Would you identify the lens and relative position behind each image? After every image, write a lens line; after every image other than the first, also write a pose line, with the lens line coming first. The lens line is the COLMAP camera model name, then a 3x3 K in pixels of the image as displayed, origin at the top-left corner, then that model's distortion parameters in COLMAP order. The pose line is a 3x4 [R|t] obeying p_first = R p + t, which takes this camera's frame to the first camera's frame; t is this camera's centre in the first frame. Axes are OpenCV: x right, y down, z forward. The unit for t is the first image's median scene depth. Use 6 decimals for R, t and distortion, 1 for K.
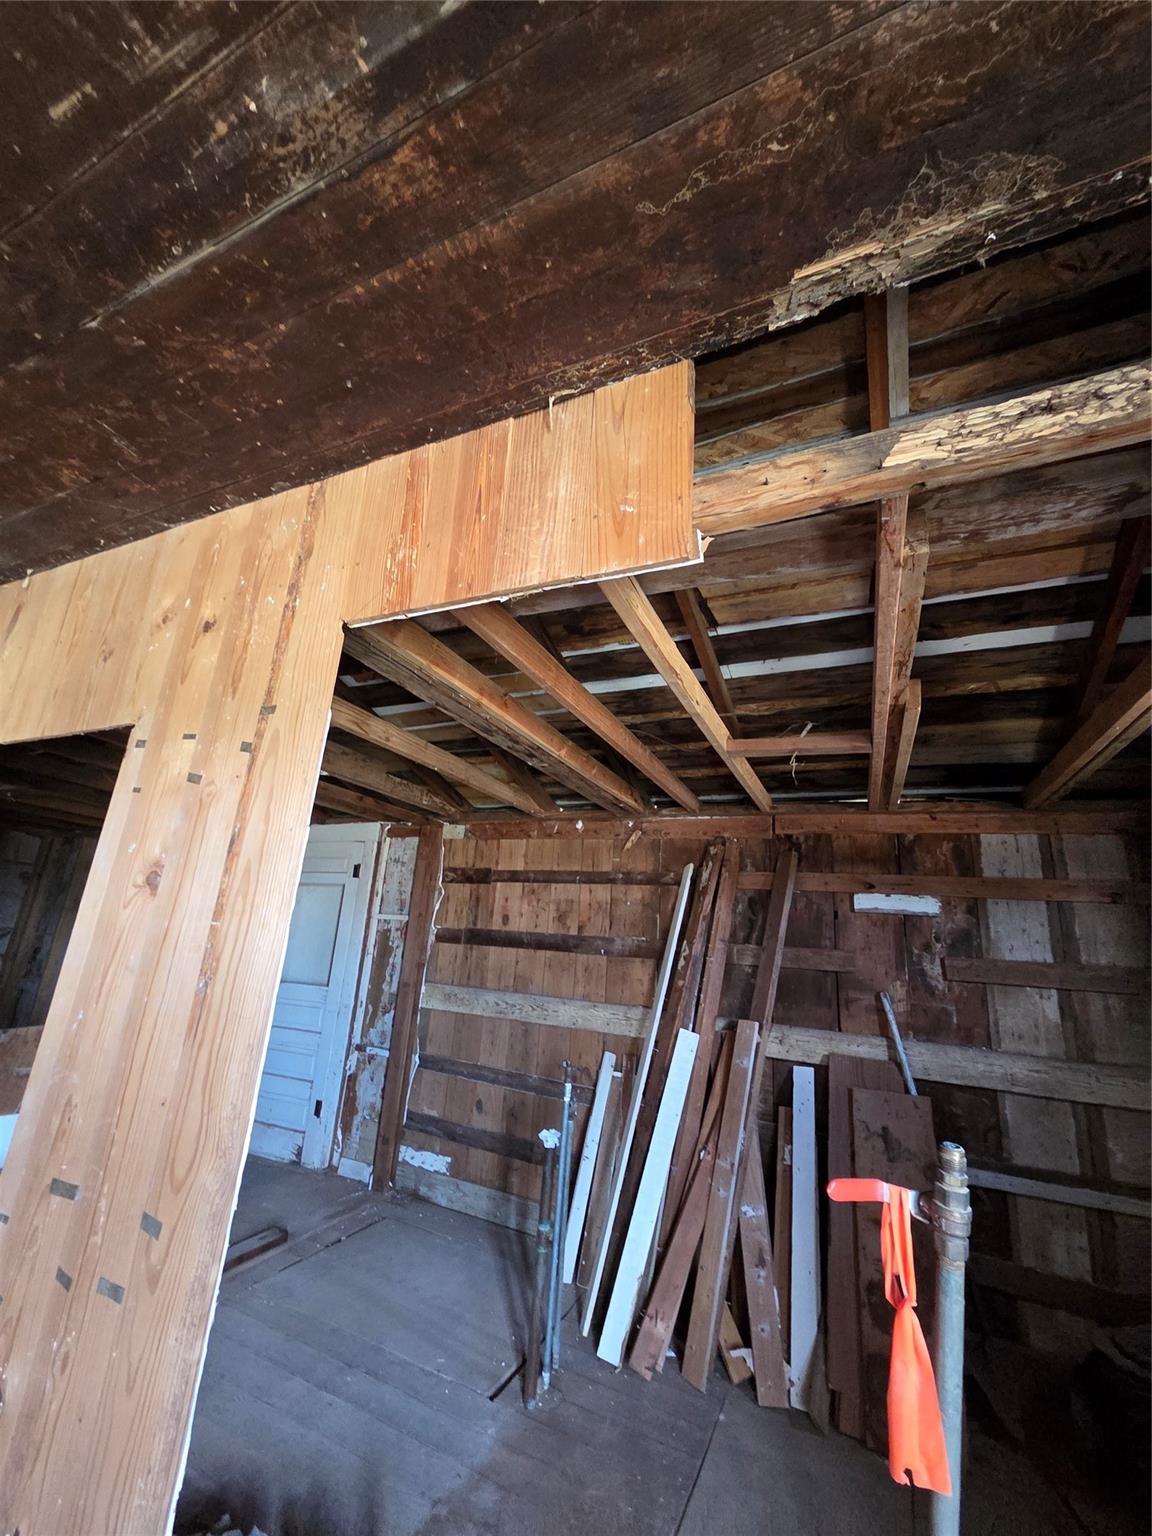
lens RADIAL K [[628.4, 0, 576.0], [0, 628.4, 768.0], [0, 0, 1]] dist [0.000039, -0.000565]
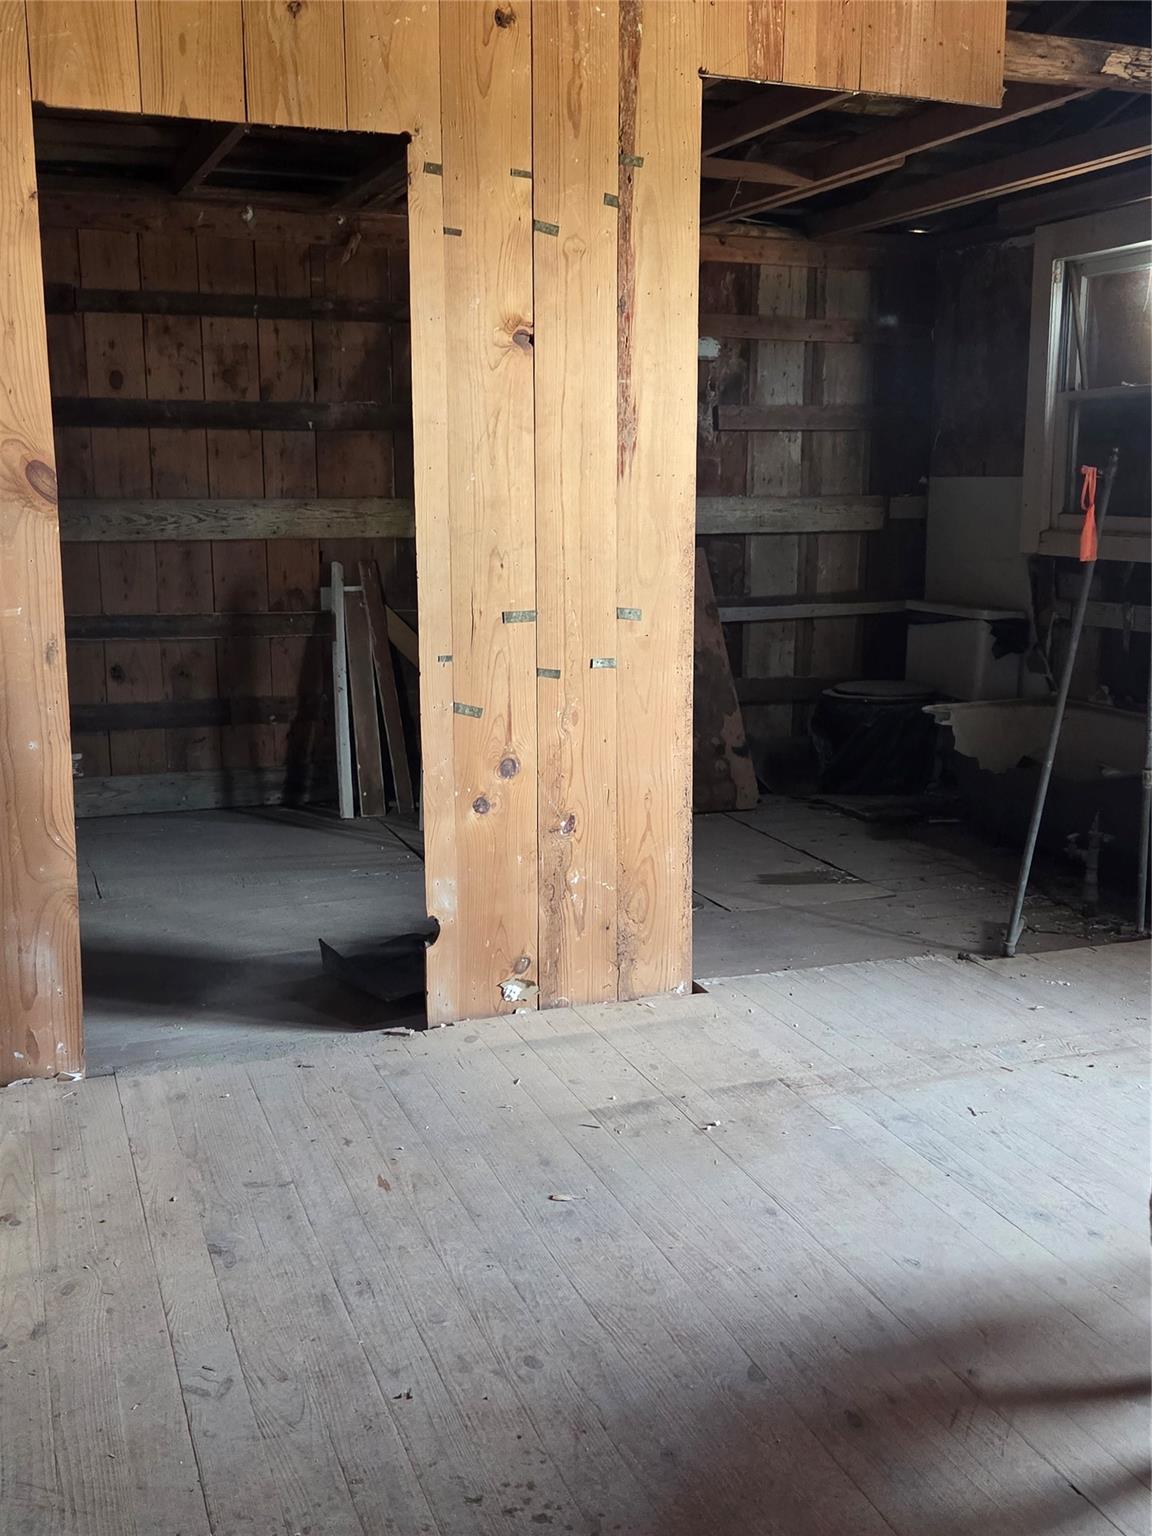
lens RADIAL K [[1477.9, 0, 576.0], [0, 1477.9, 768.0], [0, 0, 1]] dist [0.070067, -0.021570]
pose [[0.692862, -0.209489, 0.689968, -1.190913], [-0.144309, 0.897223, 0.417331, -0.102355], [-0.706482, -0.388721, 0.591421, -0.351660]]
